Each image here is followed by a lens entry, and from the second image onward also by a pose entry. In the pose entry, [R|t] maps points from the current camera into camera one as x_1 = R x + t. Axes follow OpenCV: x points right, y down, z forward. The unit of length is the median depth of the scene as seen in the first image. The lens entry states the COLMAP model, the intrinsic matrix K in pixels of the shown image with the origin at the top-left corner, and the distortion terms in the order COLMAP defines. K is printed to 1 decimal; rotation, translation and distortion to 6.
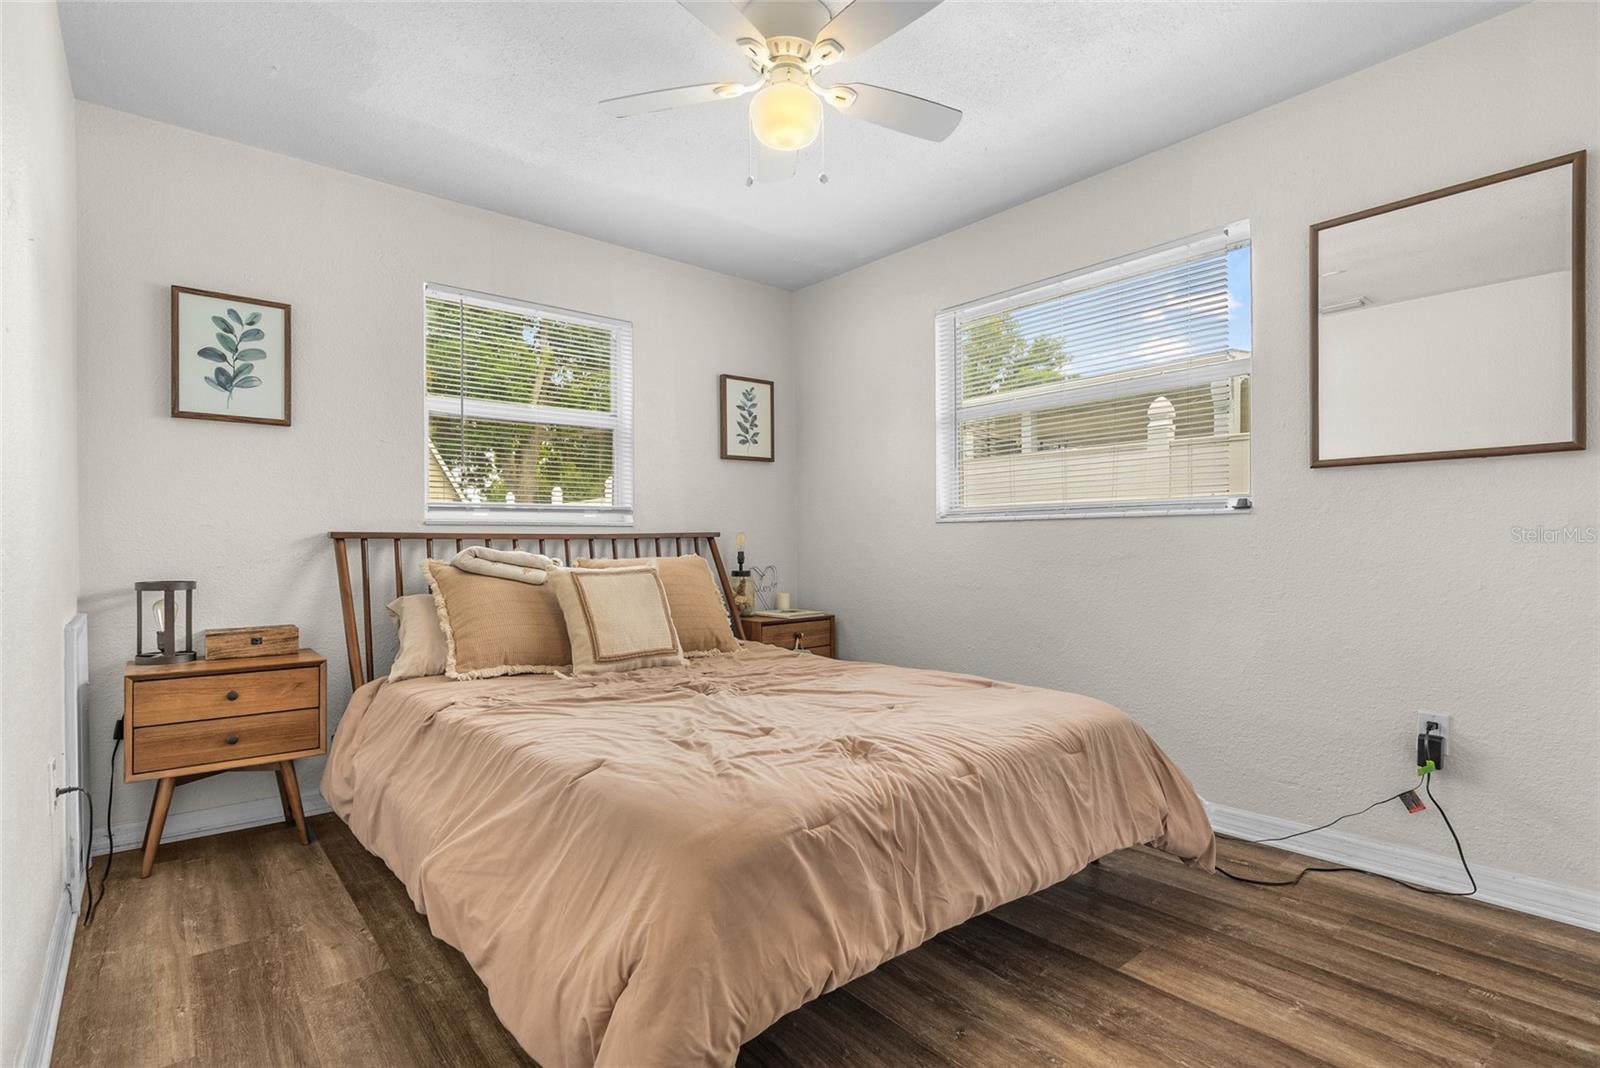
lens RADIAL K [[771.9, 0, 800.0], [0, 771.9, 534.0], [0, 0, 1]] dist [-0.003403, 0.001623]
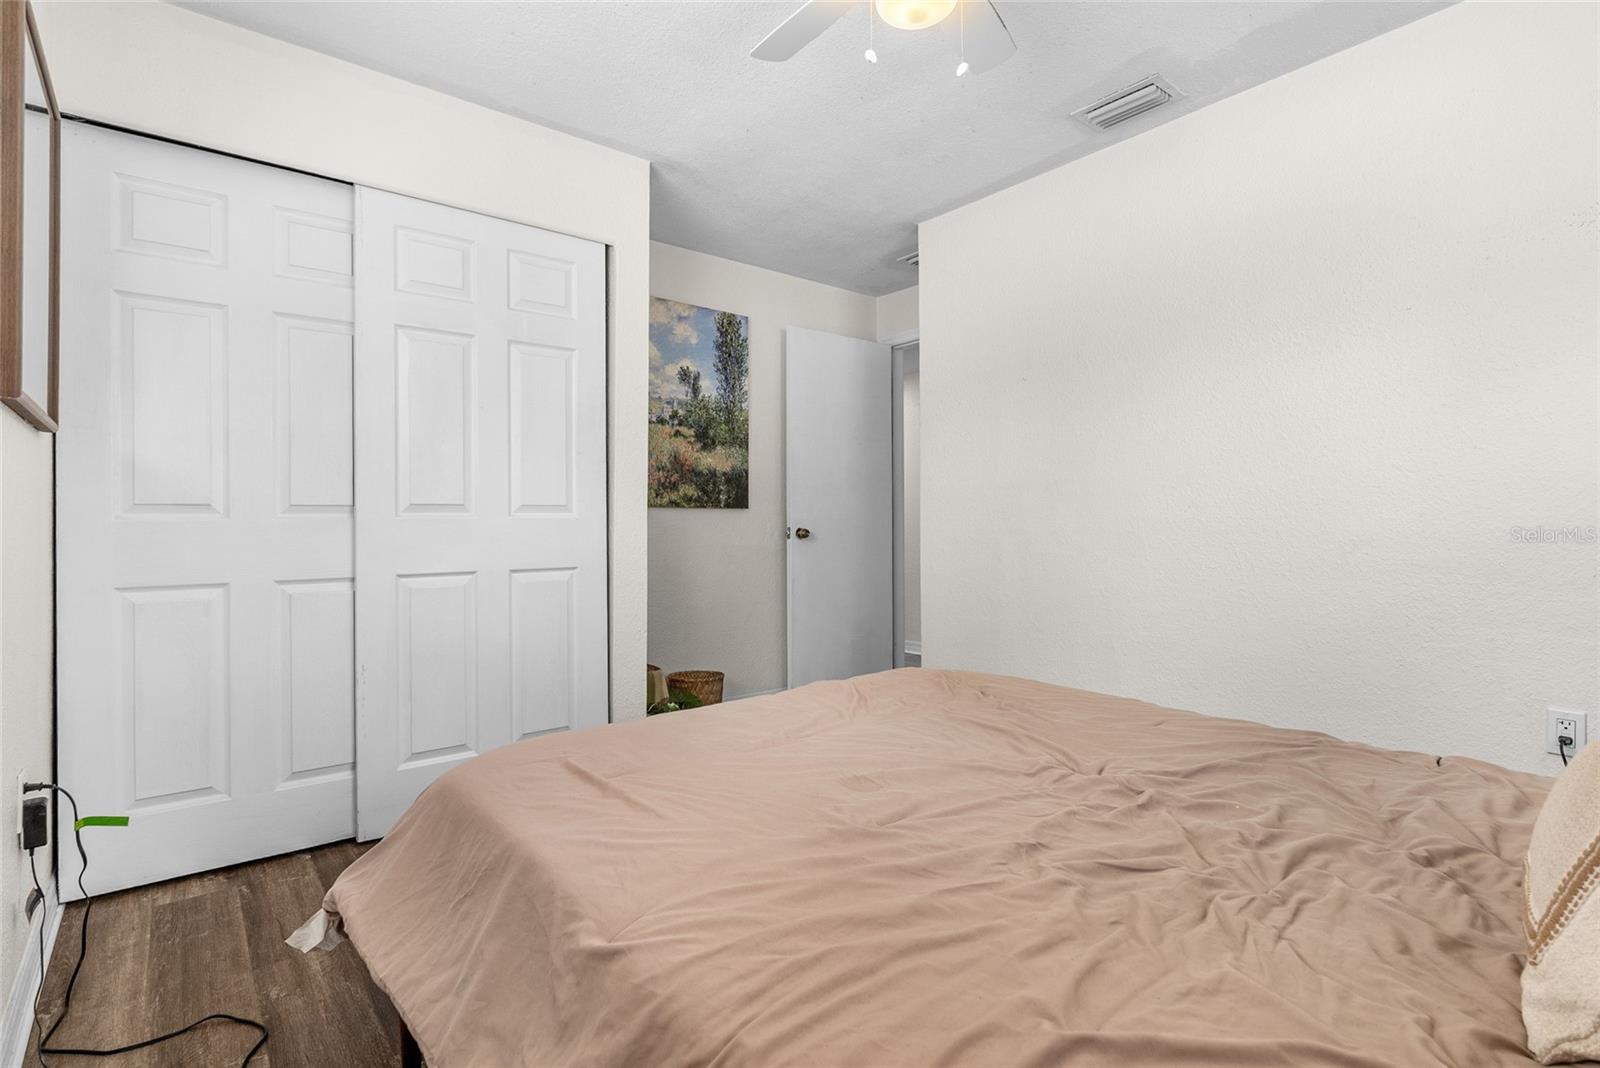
lens RADIAL K [[771.9, 0, 800.0], [0, 771.9, 534.0], [0, 0, 1]] dist [-0.003403, 0.001623]
pose [[-0.999902, 0.006157, 0.012570, 0.100738], [0.006100, 0.999971, -0.004591, 0.019905], [-0.012598, -0.004514, -0.999910, 1.883214]]
